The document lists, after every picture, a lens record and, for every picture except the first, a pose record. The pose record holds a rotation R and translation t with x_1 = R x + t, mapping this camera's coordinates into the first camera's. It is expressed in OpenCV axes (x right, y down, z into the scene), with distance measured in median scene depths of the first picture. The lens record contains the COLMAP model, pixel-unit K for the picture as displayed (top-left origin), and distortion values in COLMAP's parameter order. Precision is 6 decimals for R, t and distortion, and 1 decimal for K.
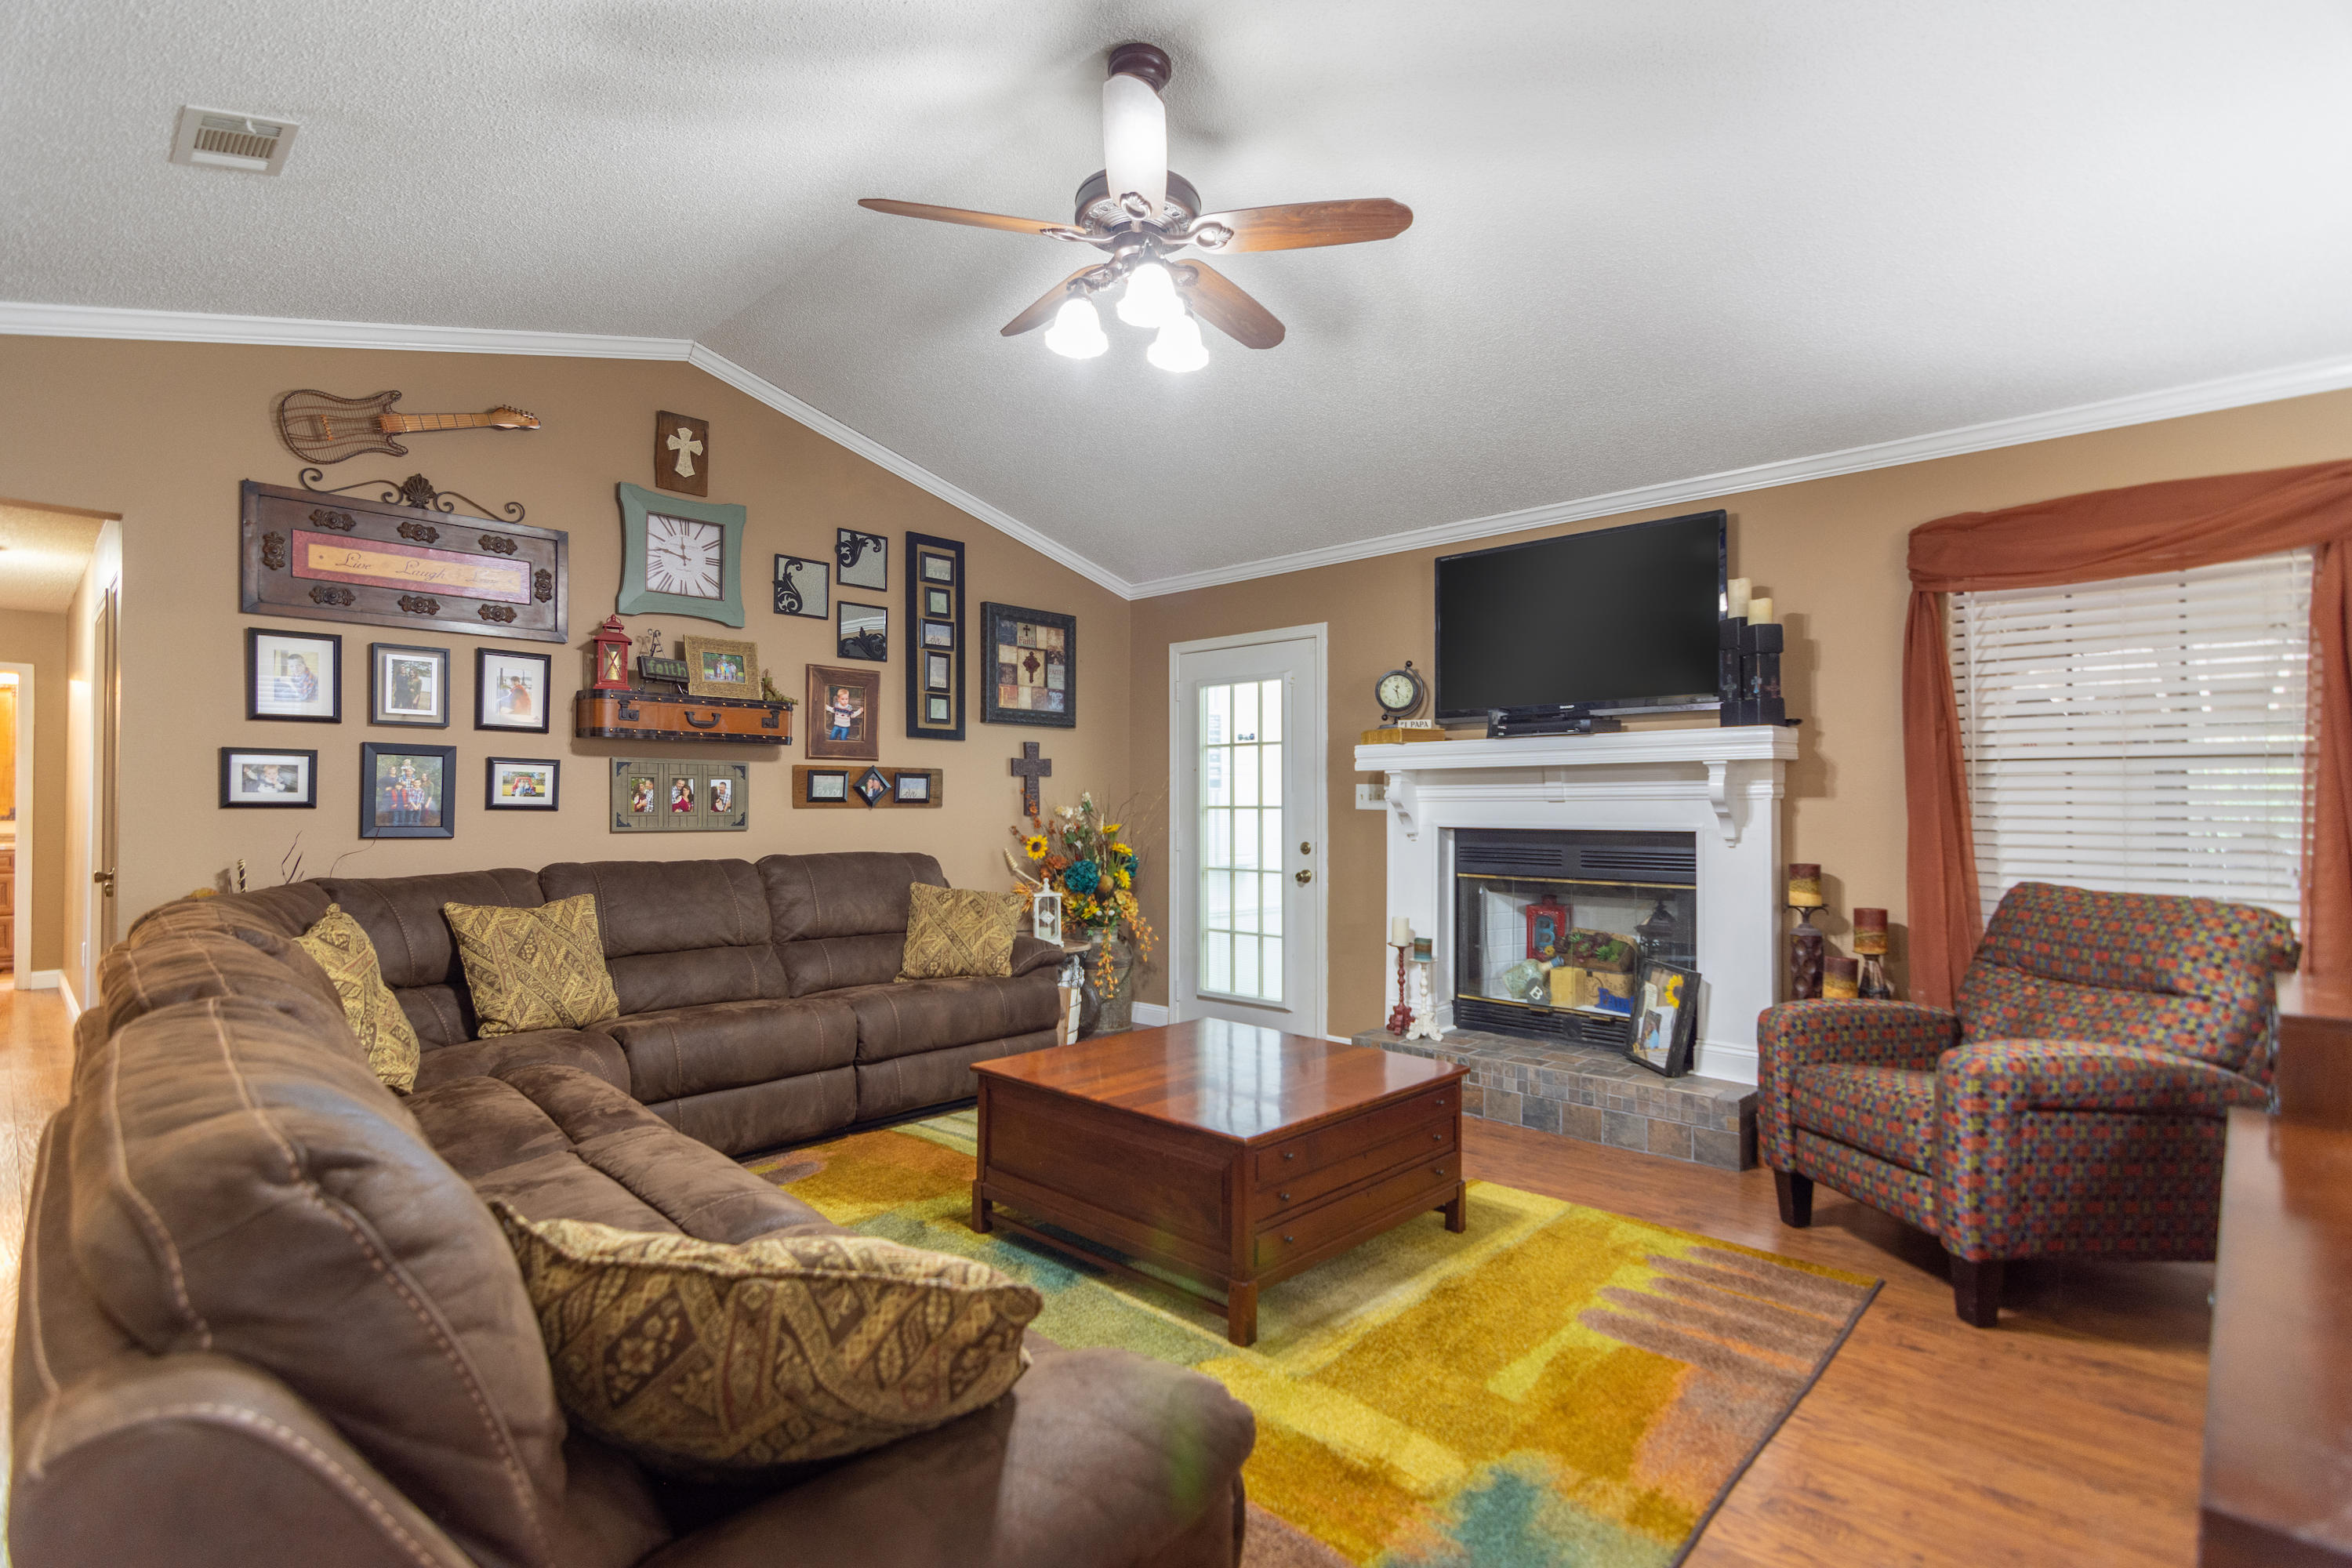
lens RADIAL K [[1121.2, 0, 1164.9], [0, 1121.2, 798.8], [0, 0, 1]] dist [-0.008282, 0.003836]
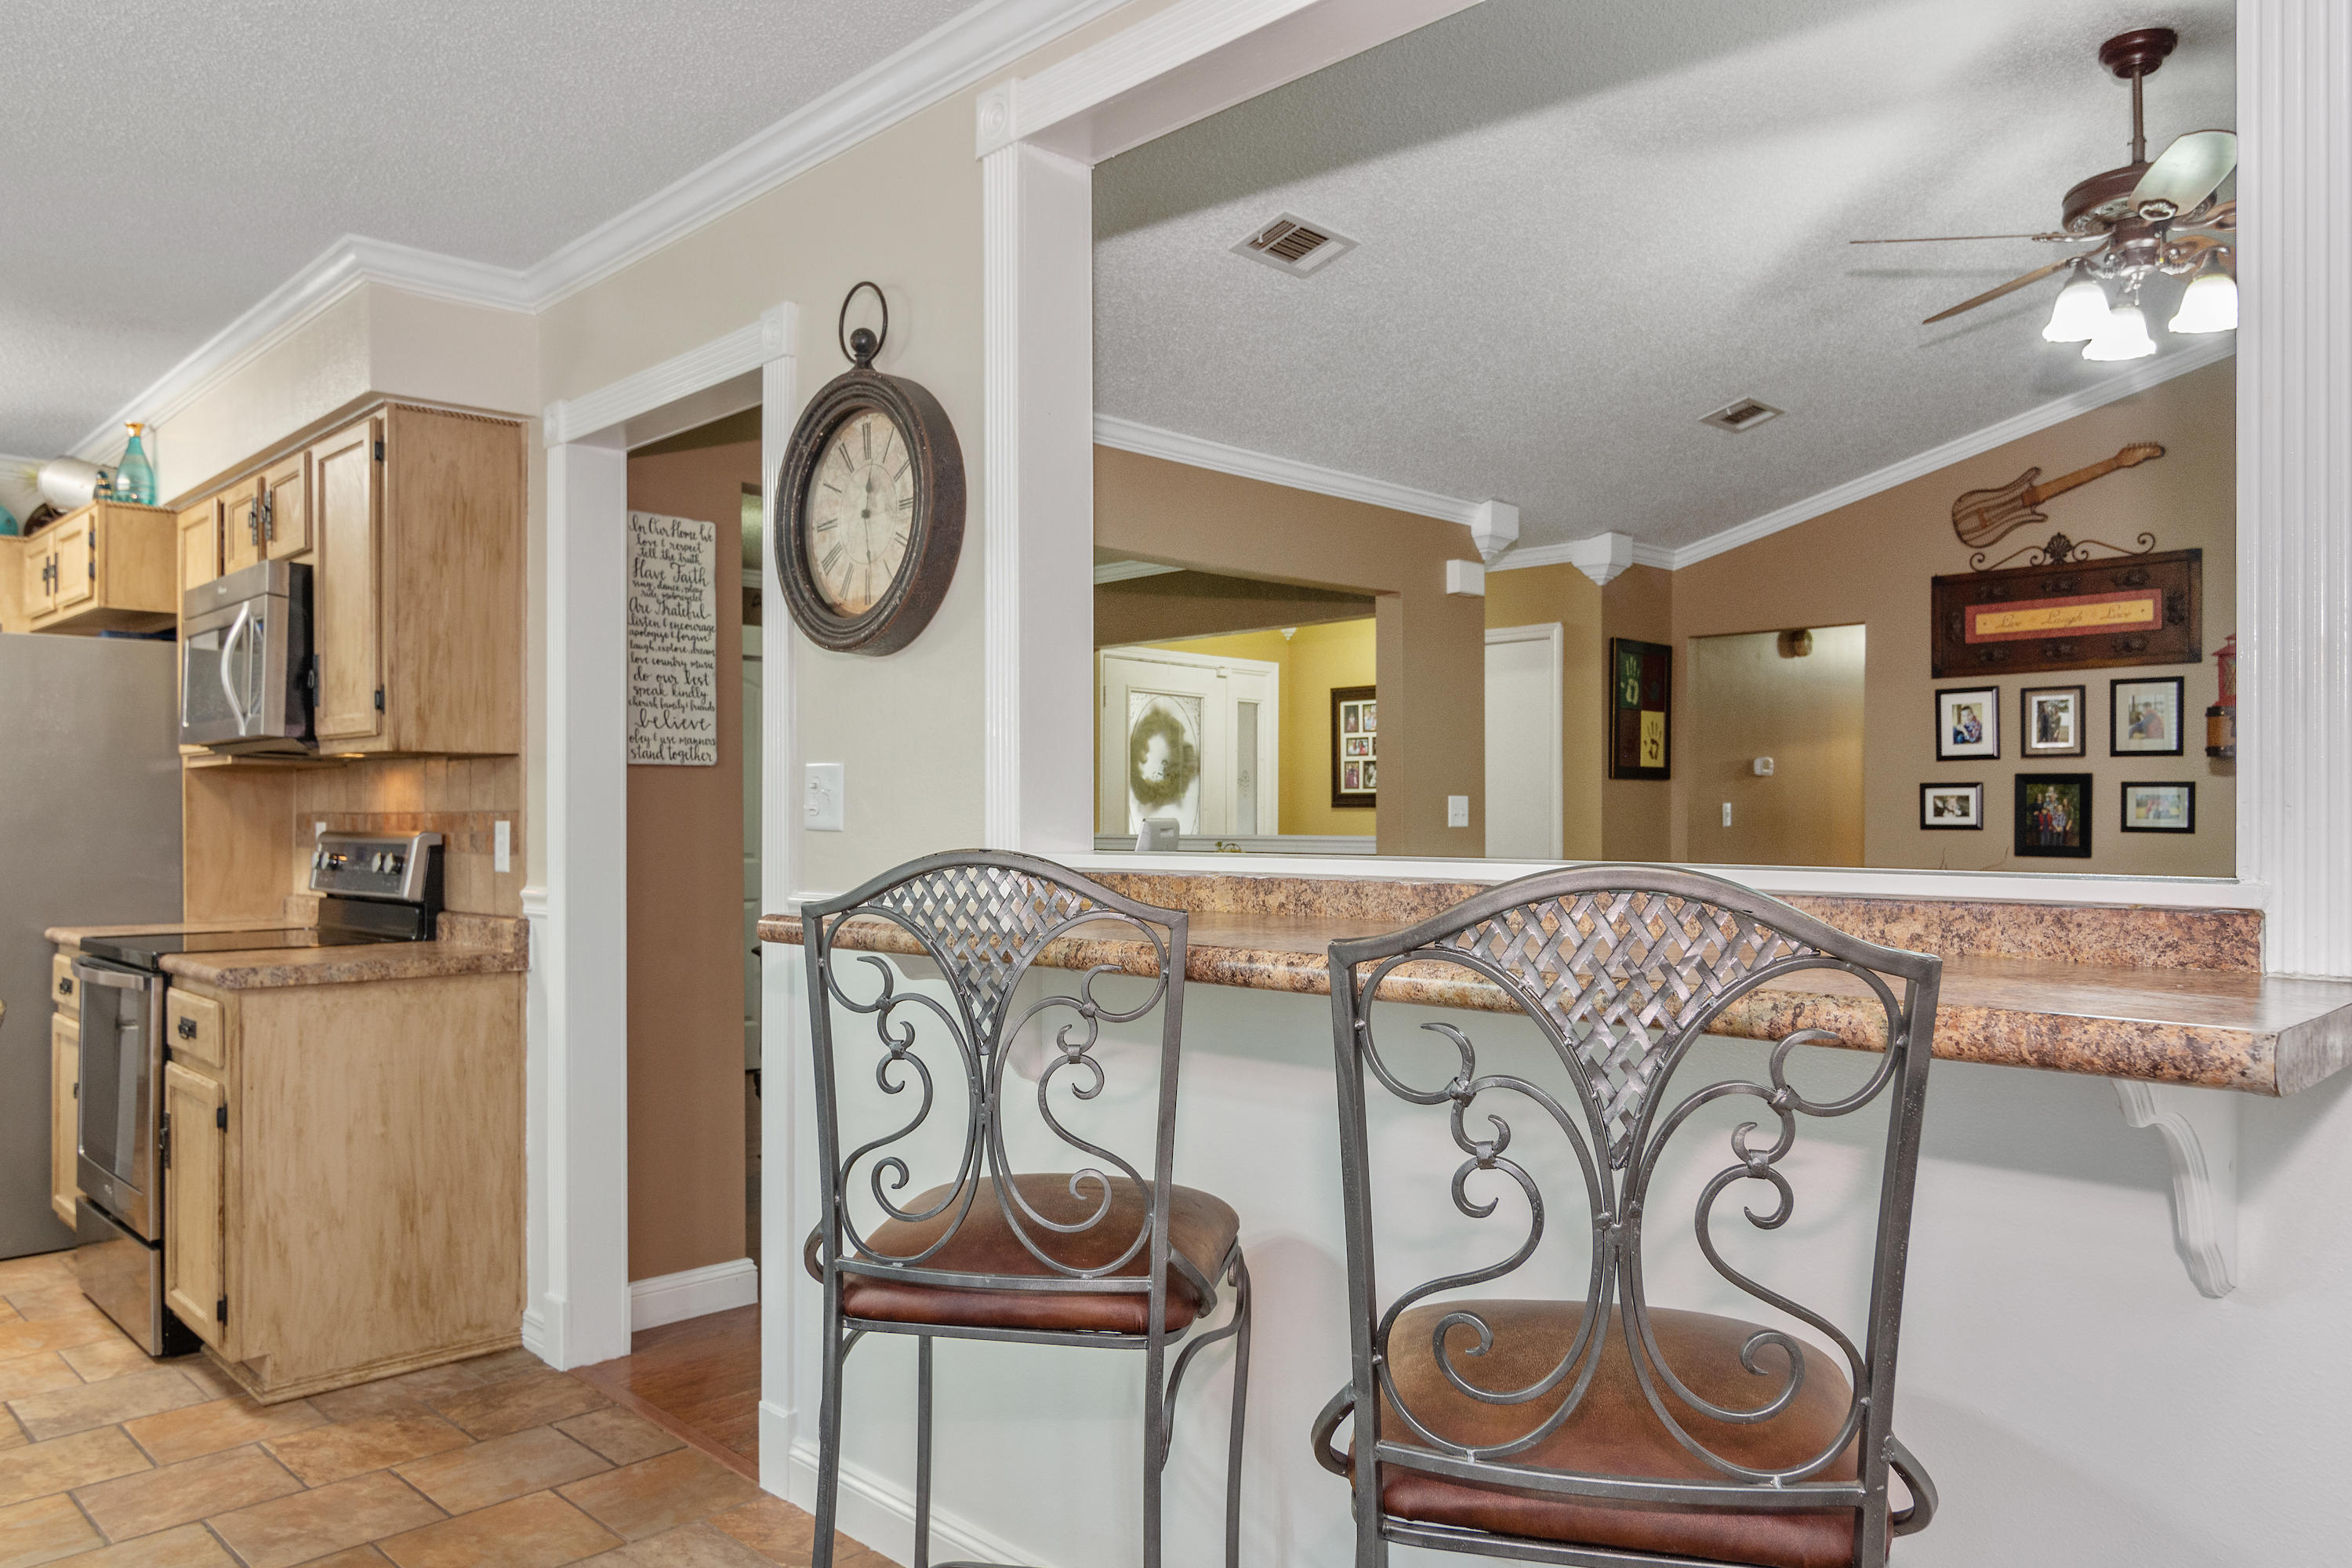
lens RADIAL K [[1589.1, 0, 1172.4], [0, 1589.1, 822.7], [0, 0, 1]] dist [-0.000599, 0.004039]
pose [[-0.030711, -0.003774, -0.999521, 0.878608], [0.003657, 0.999986, -0.003888, 0.003539], [0.999522, -0.003775, -0.030696, 0.146342]]
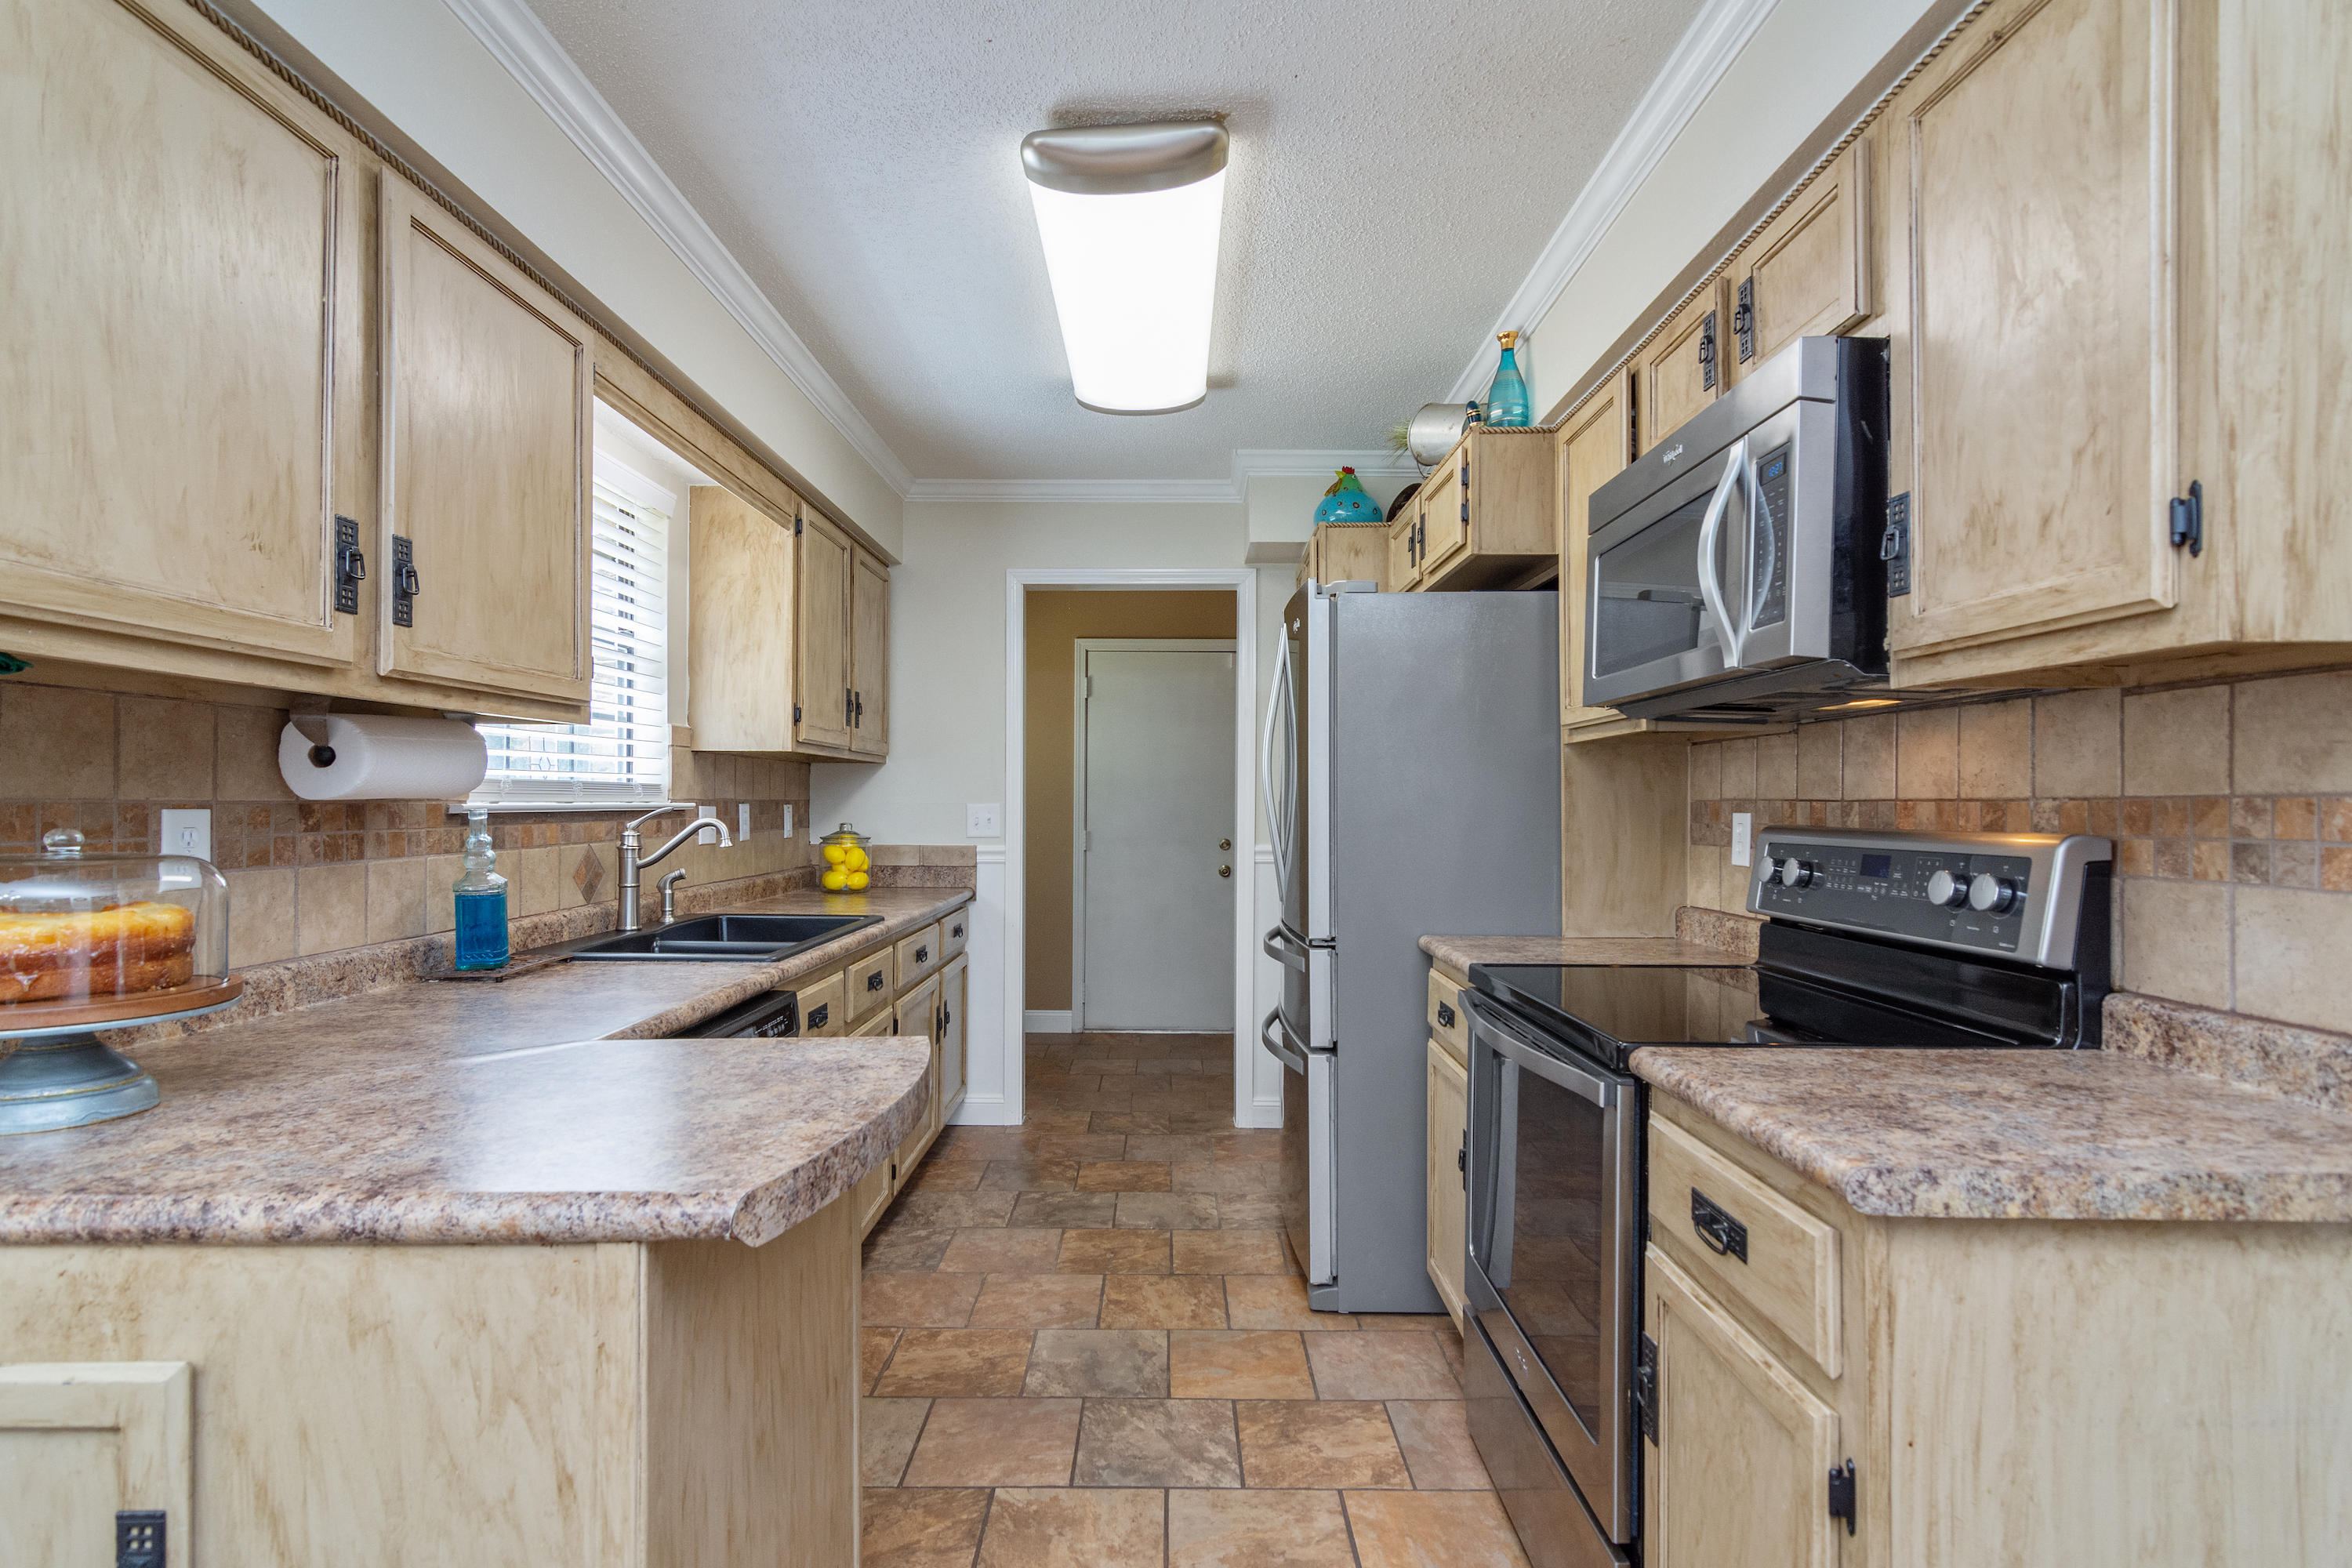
lens RADIAL K [[1121.2, 0, 1164.2], [0, 1121.2, 798.3], [0, 0, 1]] dist [-0.008282, 0.003836]
pose [[-0.733778, -0.012268, -0.679278, 0.380149], [-0.004793, 0.999906, -0.012881, -0.001898], [0.679372, -0.006197, -0.733768, -0.269367]]
